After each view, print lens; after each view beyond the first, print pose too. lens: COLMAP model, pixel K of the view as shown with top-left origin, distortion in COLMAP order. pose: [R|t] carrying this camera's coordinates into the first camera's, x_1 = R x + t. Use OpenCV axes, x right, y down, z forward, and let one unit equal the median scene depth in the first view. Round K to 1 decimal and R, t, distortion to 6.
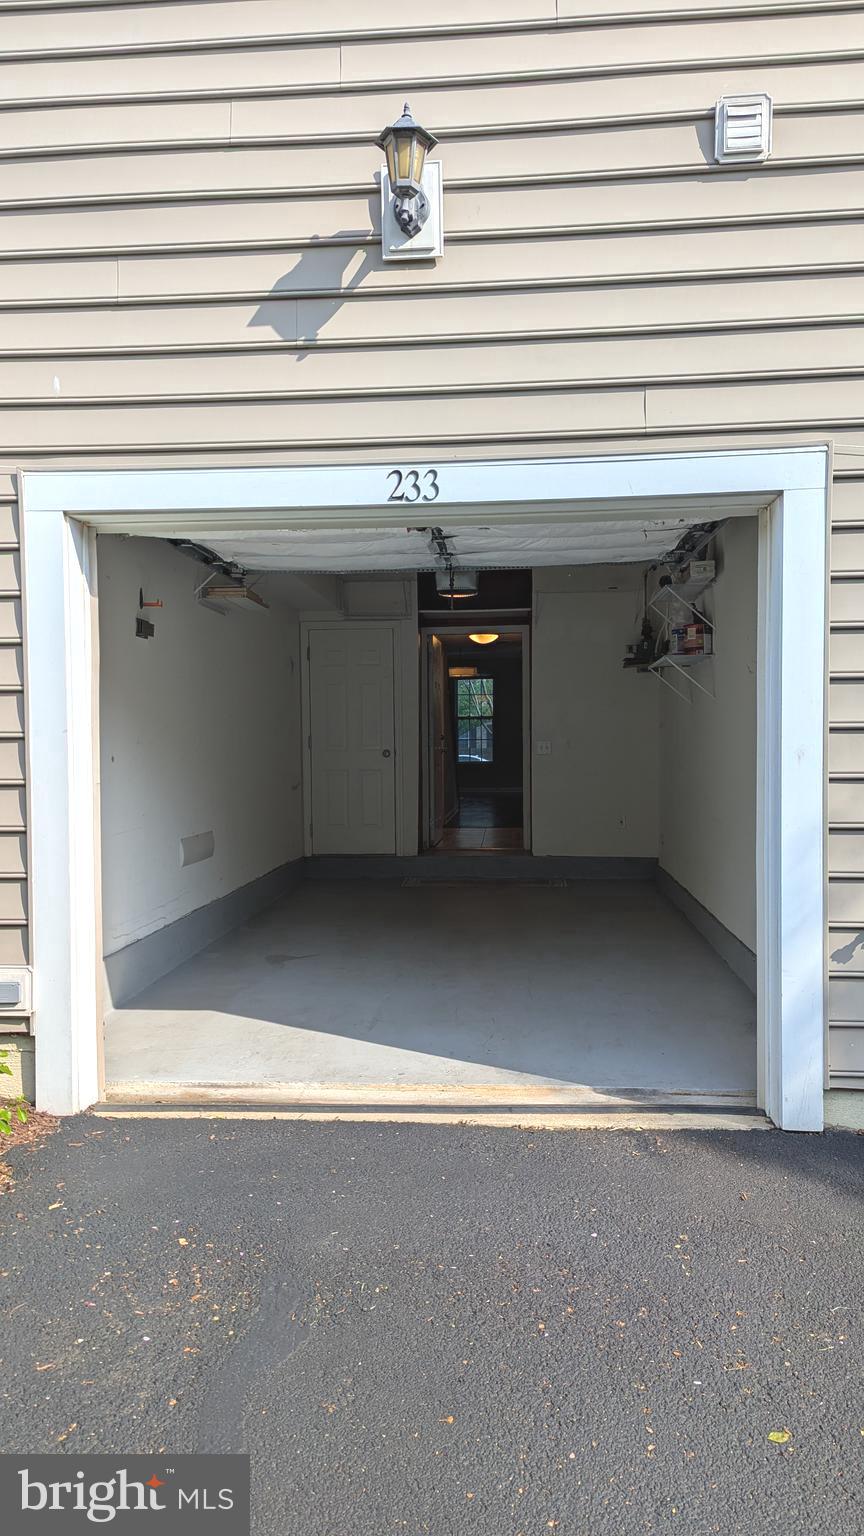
lens RADIAL K [[1089.9, 0, 425.0], [0, 1089.9, 768.3], [0, 0, 1]] dist [0.042769, -0.020584]
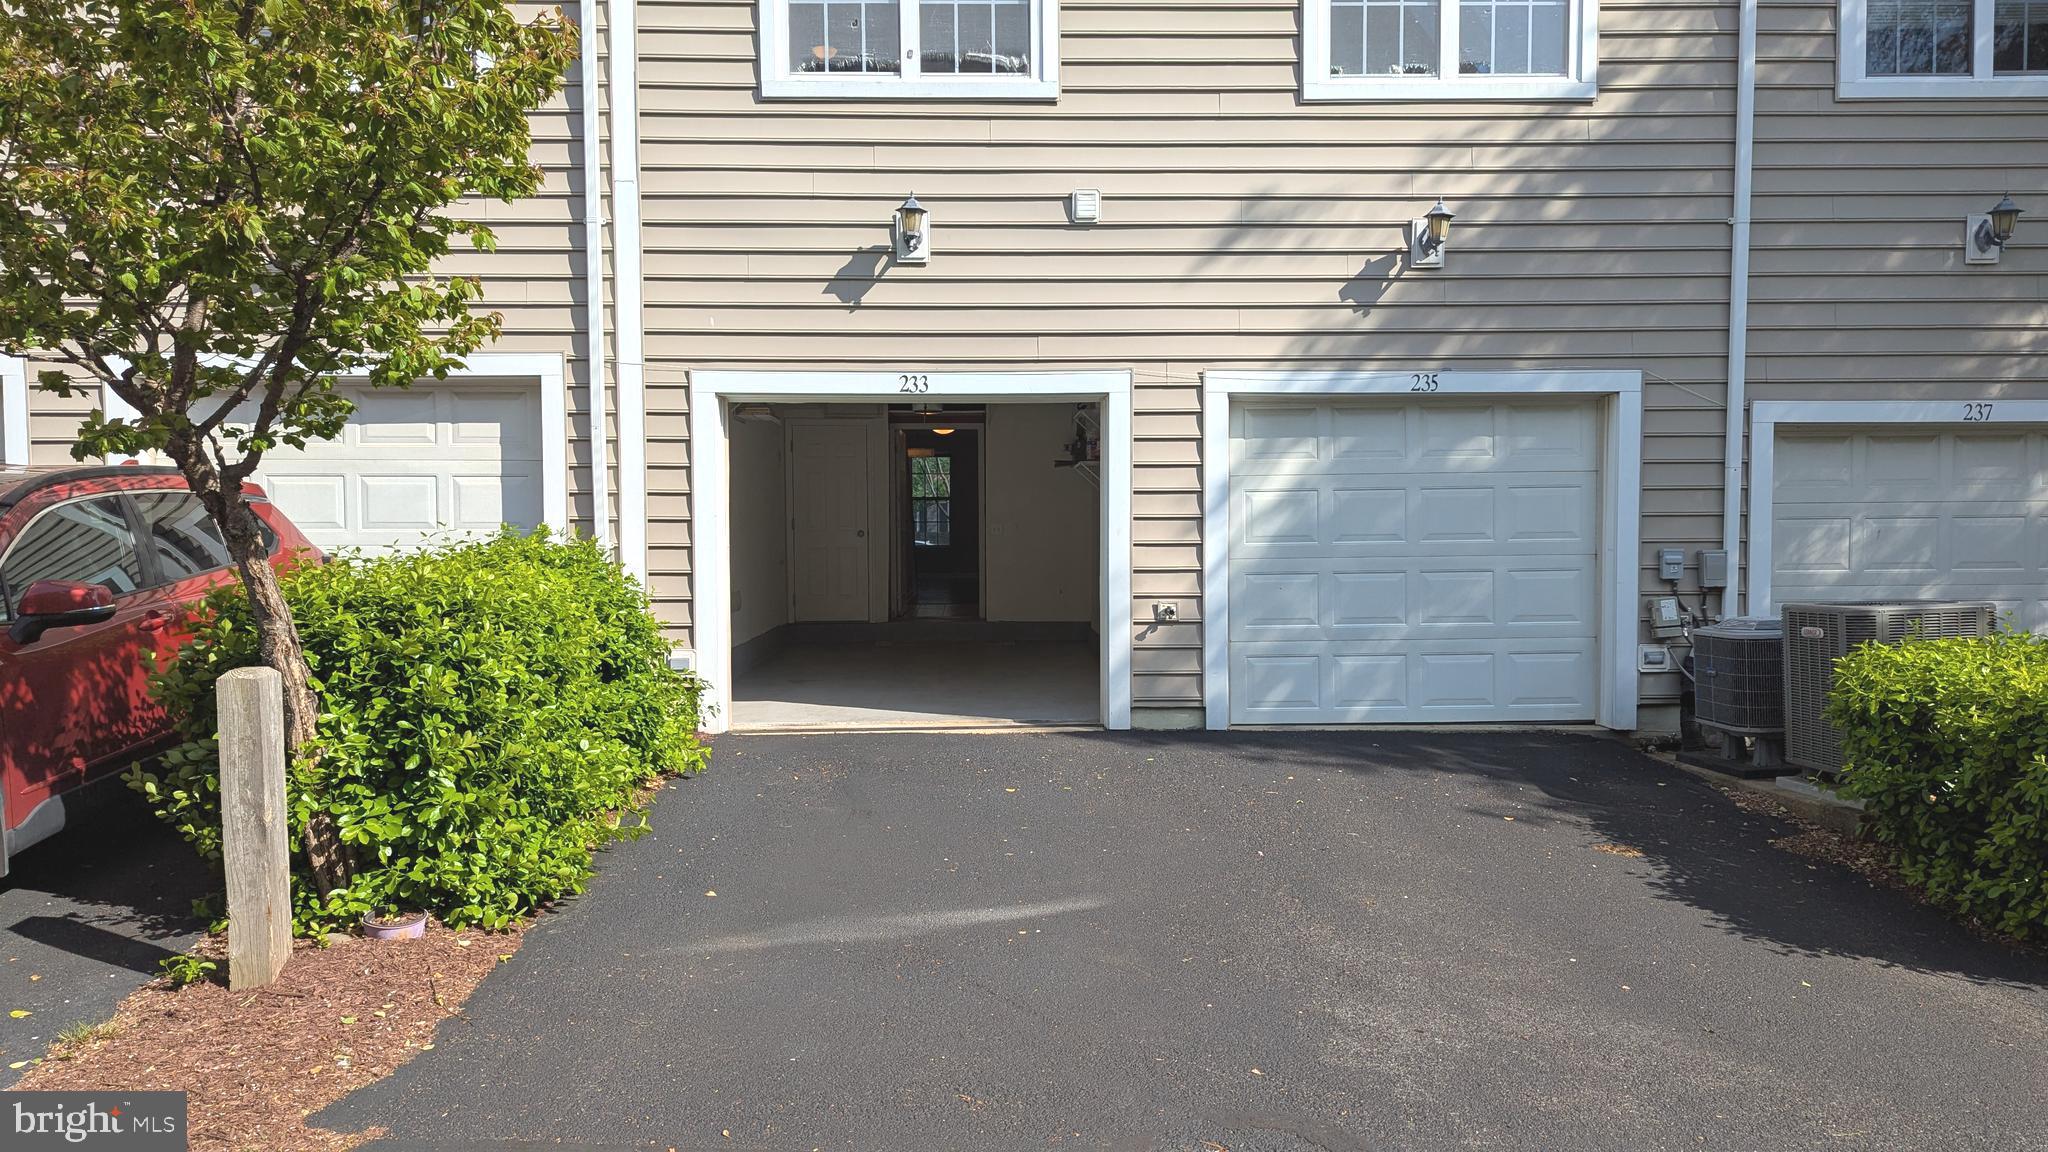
lens RADIAL K [[1453.2, 0, 1023.8], [0, 1453.2, 580.5], [0, 0, 1]] dist [0.042769, -0.020584]
pose [[0.993257, 0.000141, 0.115931, -0.109986], [-0.001777, 0.999900, 0.014008, 0.036651], [-0.115917, -0.014120, 0.993159, -1.449533]]
